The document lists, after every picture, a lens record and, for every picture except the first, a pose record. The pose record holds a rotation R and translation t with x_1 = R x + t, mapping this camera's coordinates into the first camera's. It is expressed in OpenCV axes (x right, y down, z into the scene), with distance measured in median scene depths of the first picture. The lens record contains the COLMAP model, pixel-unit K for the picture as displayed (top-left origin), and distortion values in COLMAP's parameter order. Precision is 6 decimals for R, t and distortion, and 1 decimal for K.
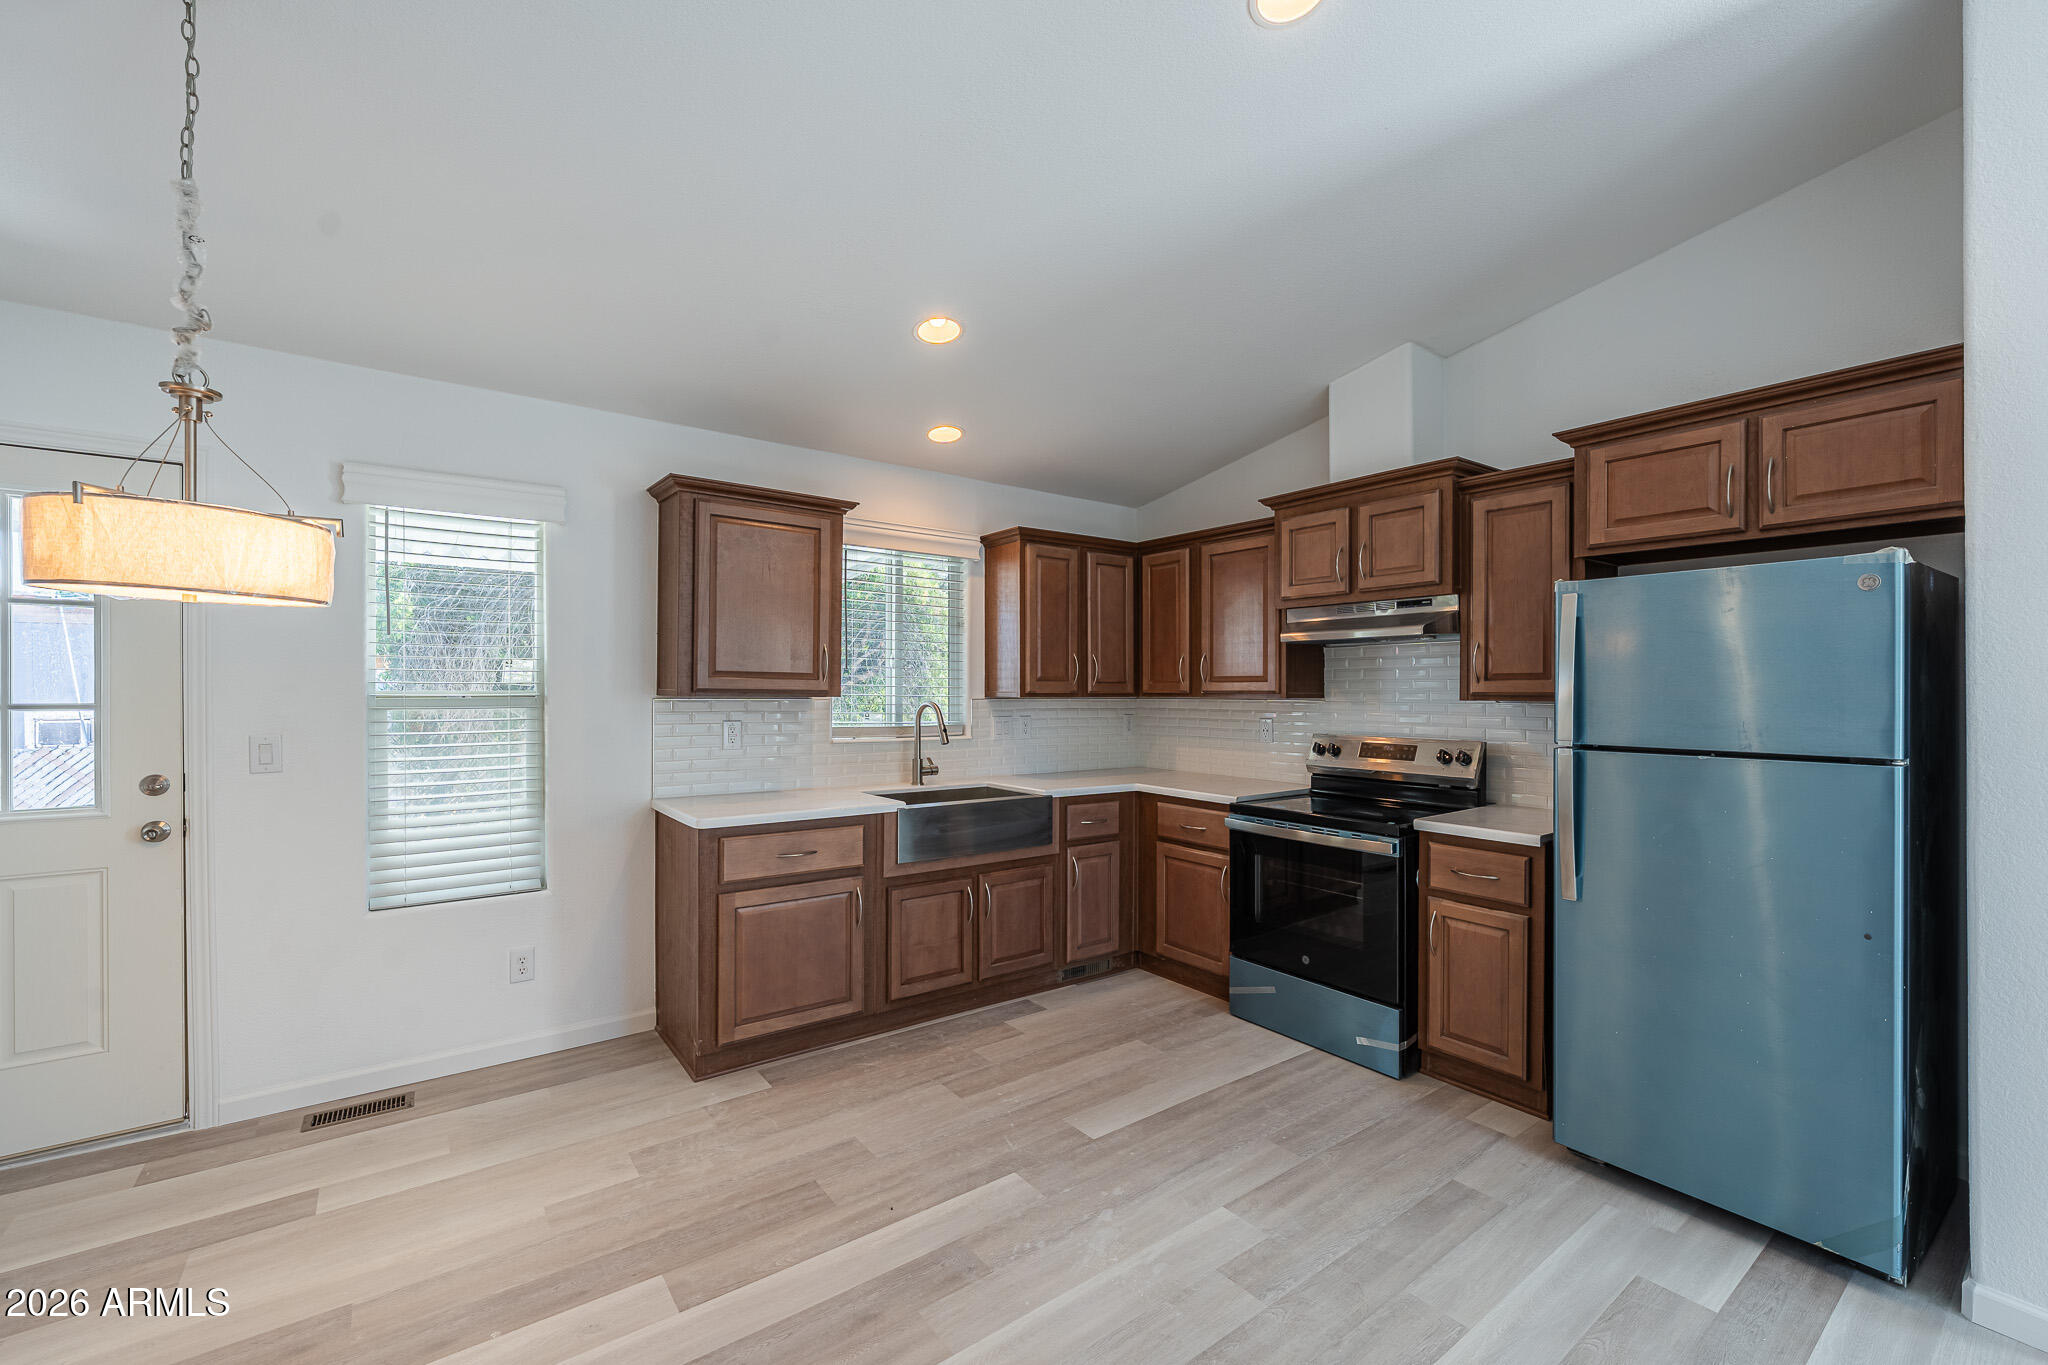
lens RADIAL K [[836.7, 0, 1008.9], [0, 836.7, 692.9], [0, 0, 1]] dist [-0.001736, -0.000024]
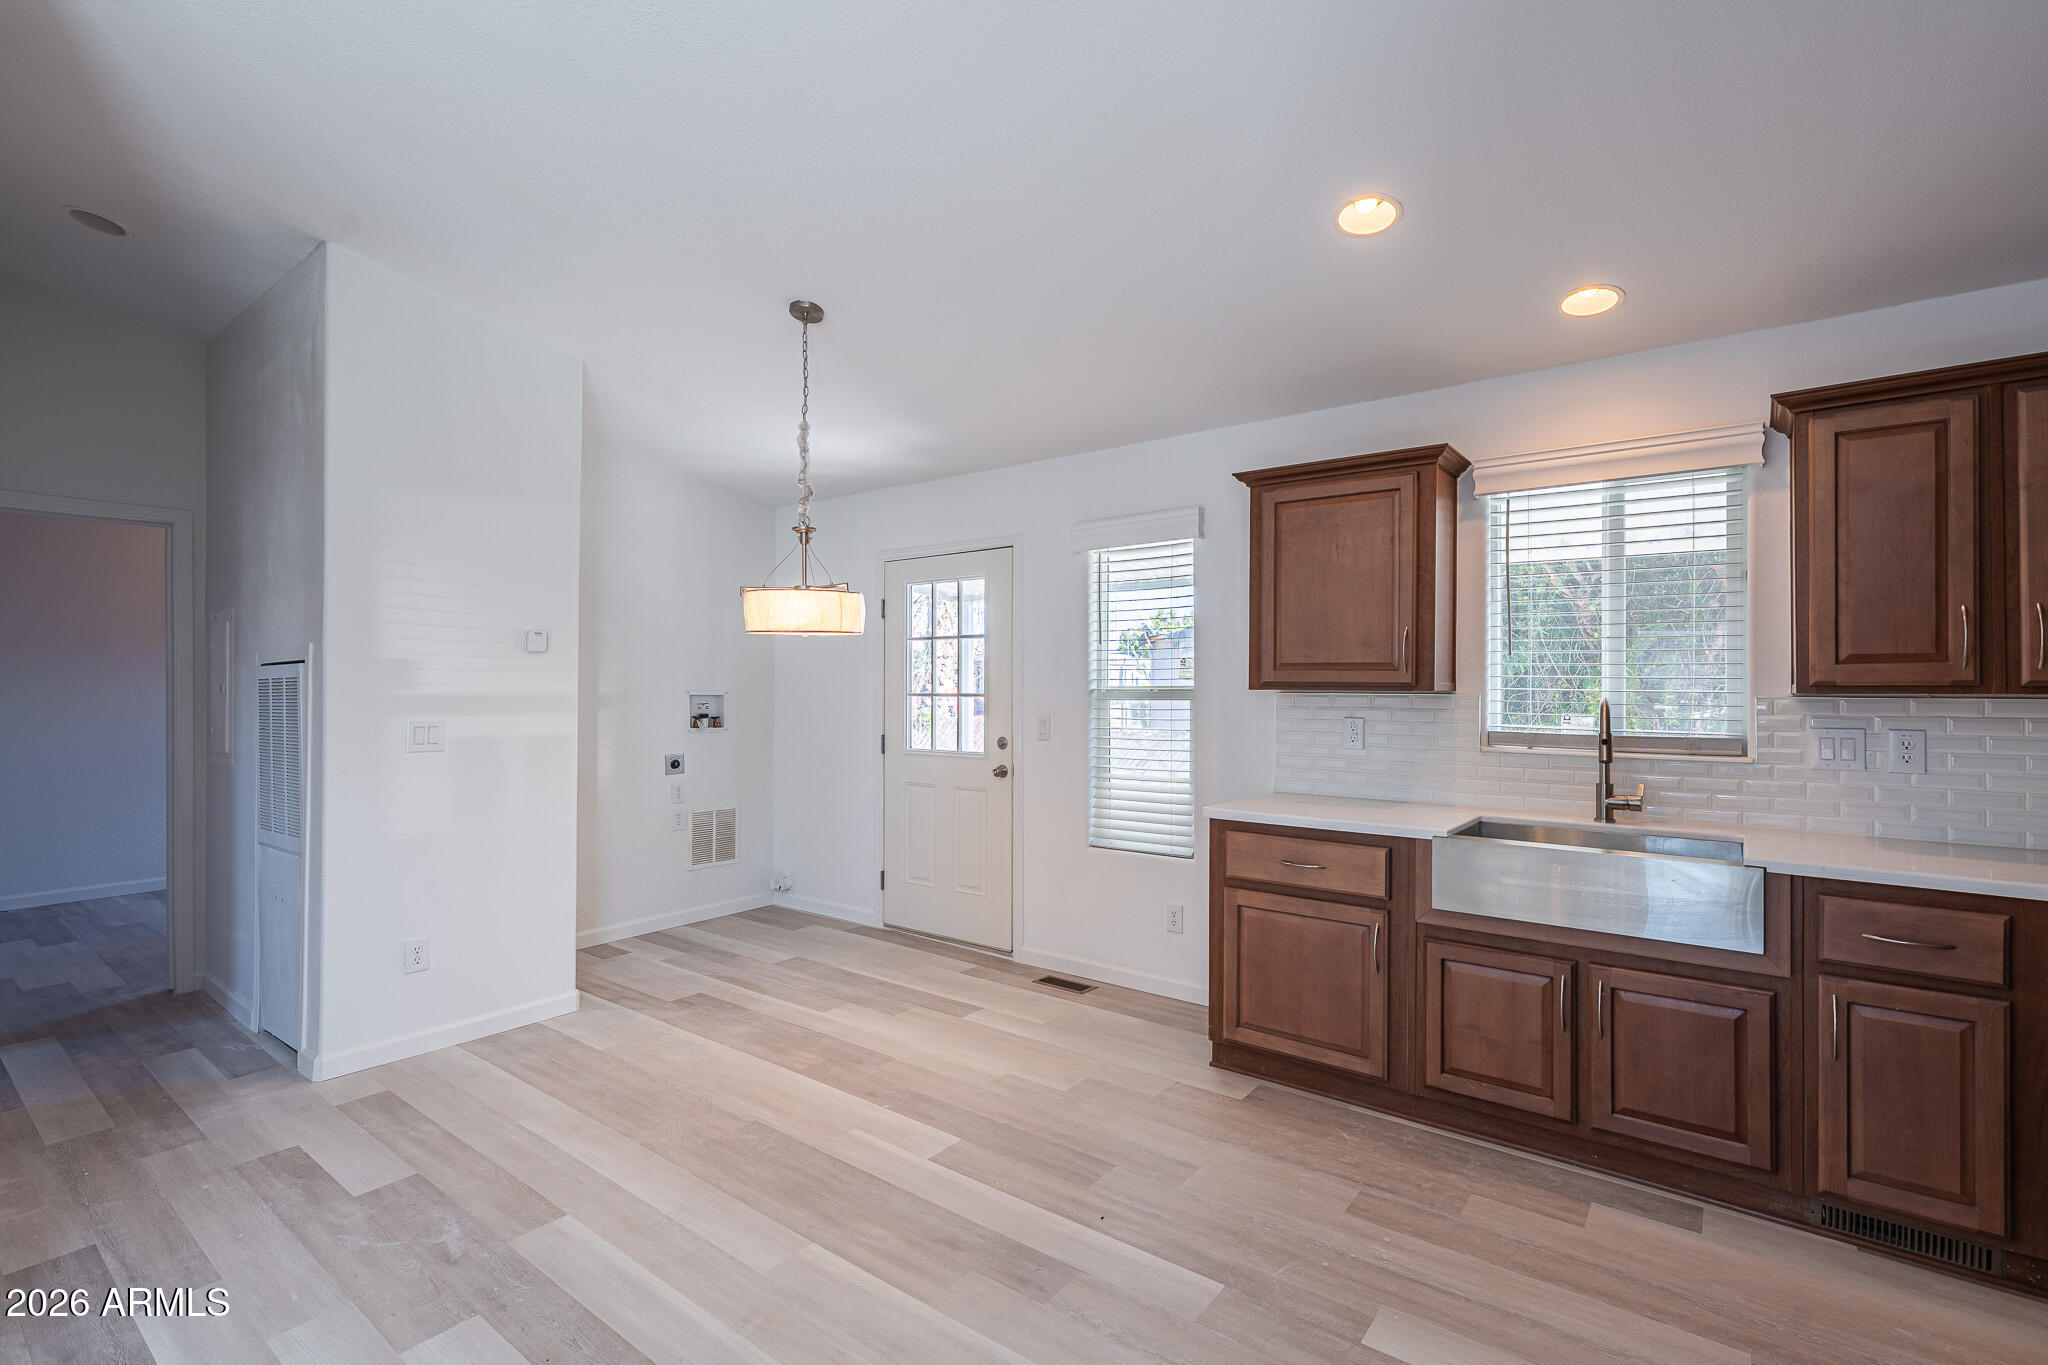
lens RADIAL K [[921.5, 0, 1038.3], [0, 921.5, 682.9], [0, 0, 1]] dist [-0.001258, -0.000354]
pose [[0.290845, -0.010638, -0.956711, 0.585226], [-0.004926, 0.999908, -0.012616, 0.010915], [0.956758, 0.008382, 0.290765, 0.421180]]
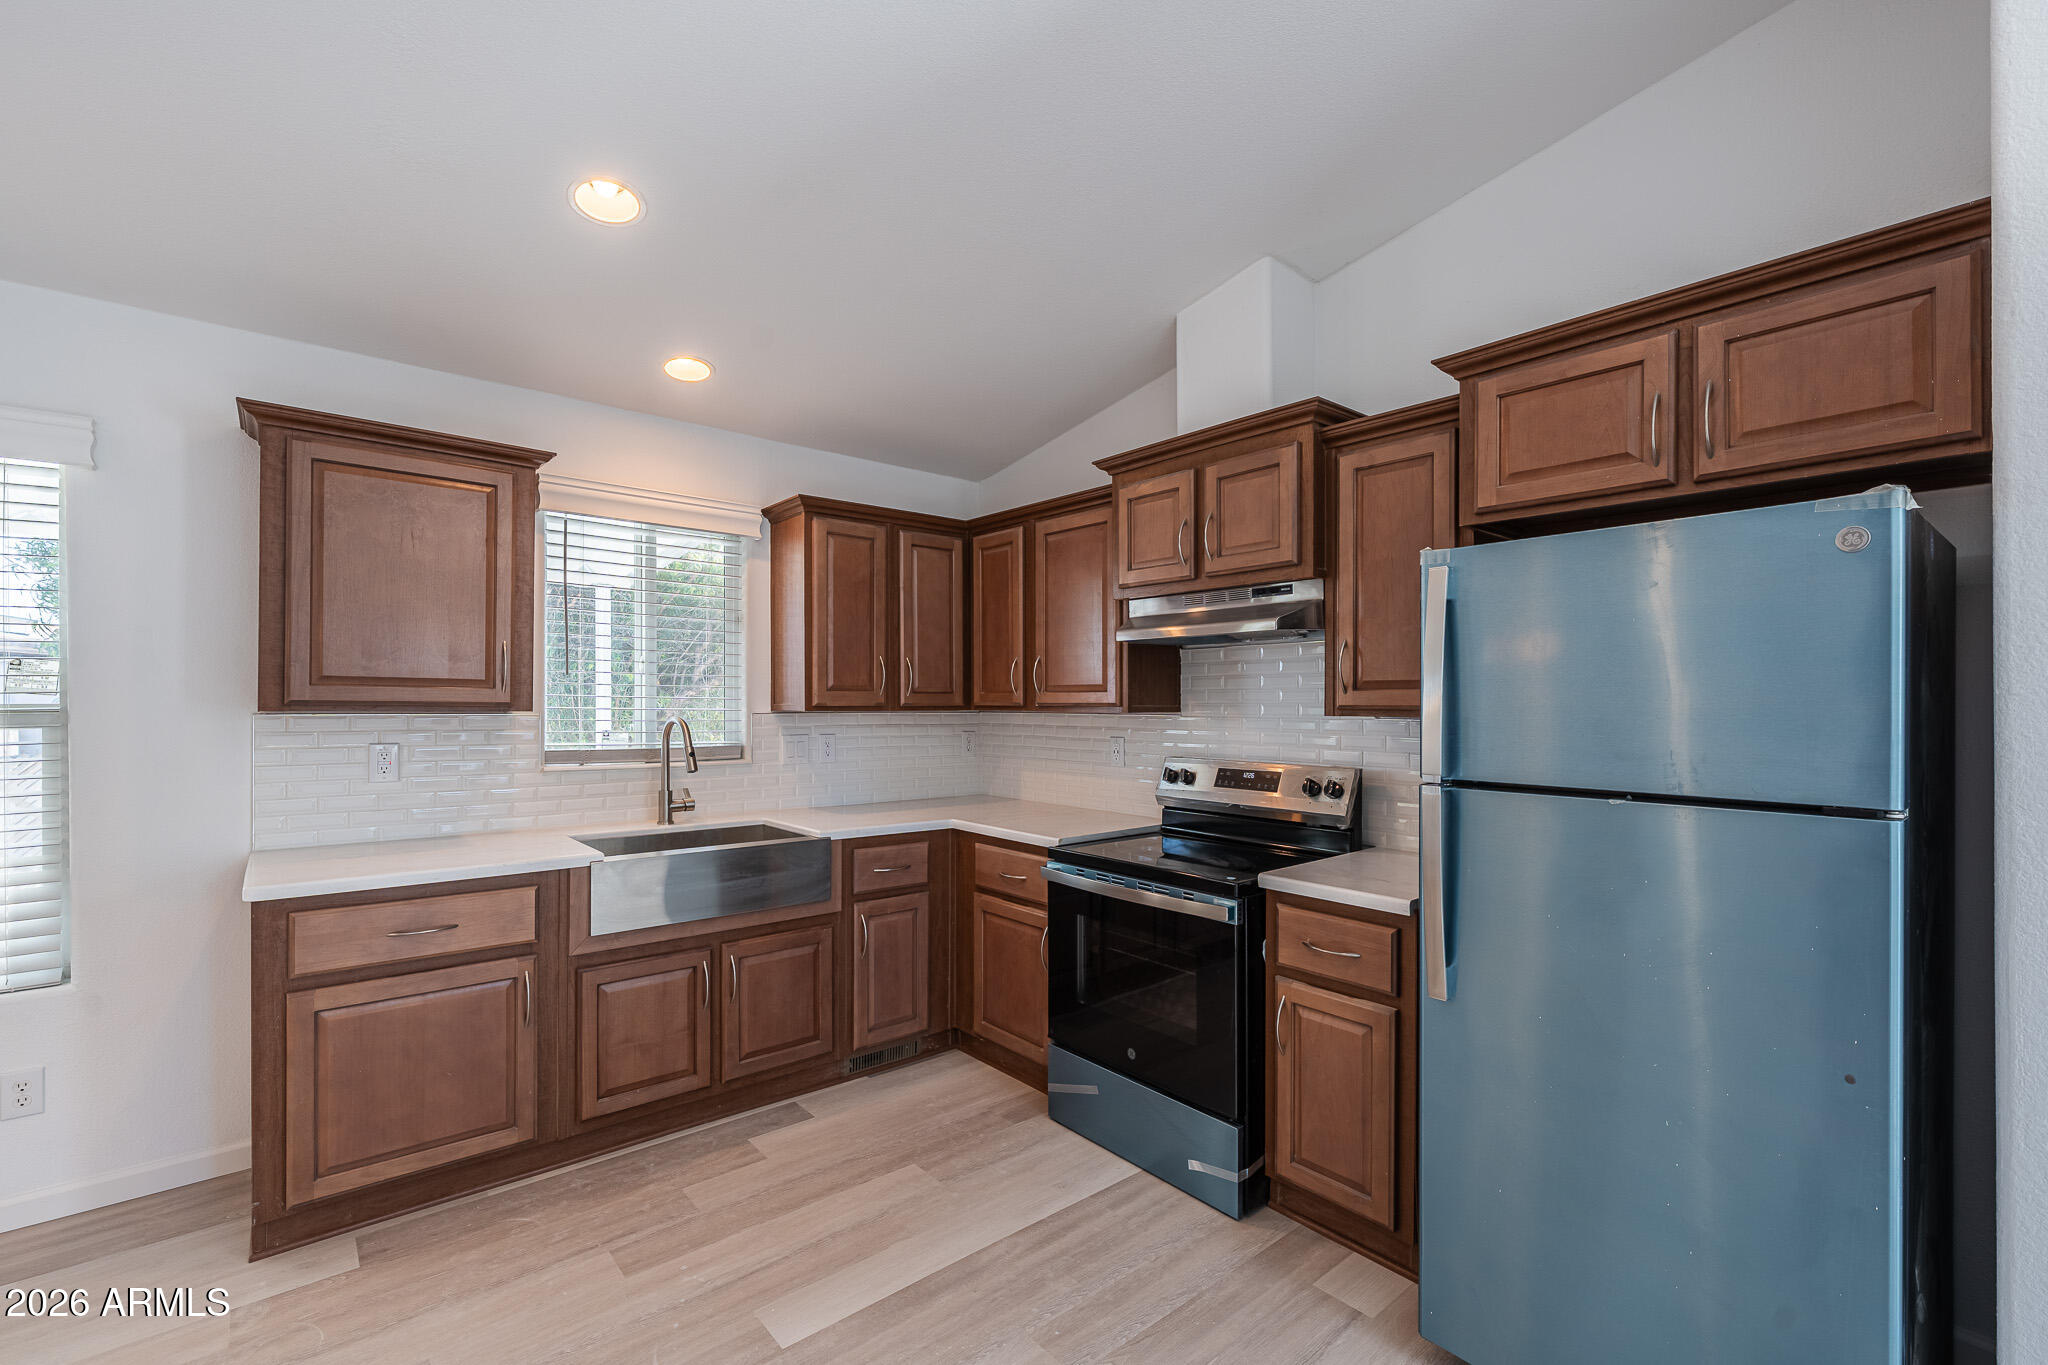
lens RADIAL K [[874.5, 0, 1000.5], [0, 874.5, 705.2], [0, 0, 1]] dist [-0.000246, -0.000289]
pose [[0.998149, -0.000310, 0.060808, 0.188353], [0.000247, 0.999999, 0.001050, -0.001795], [-0.060809, -0.001033, 0.998149, 0.208953]]
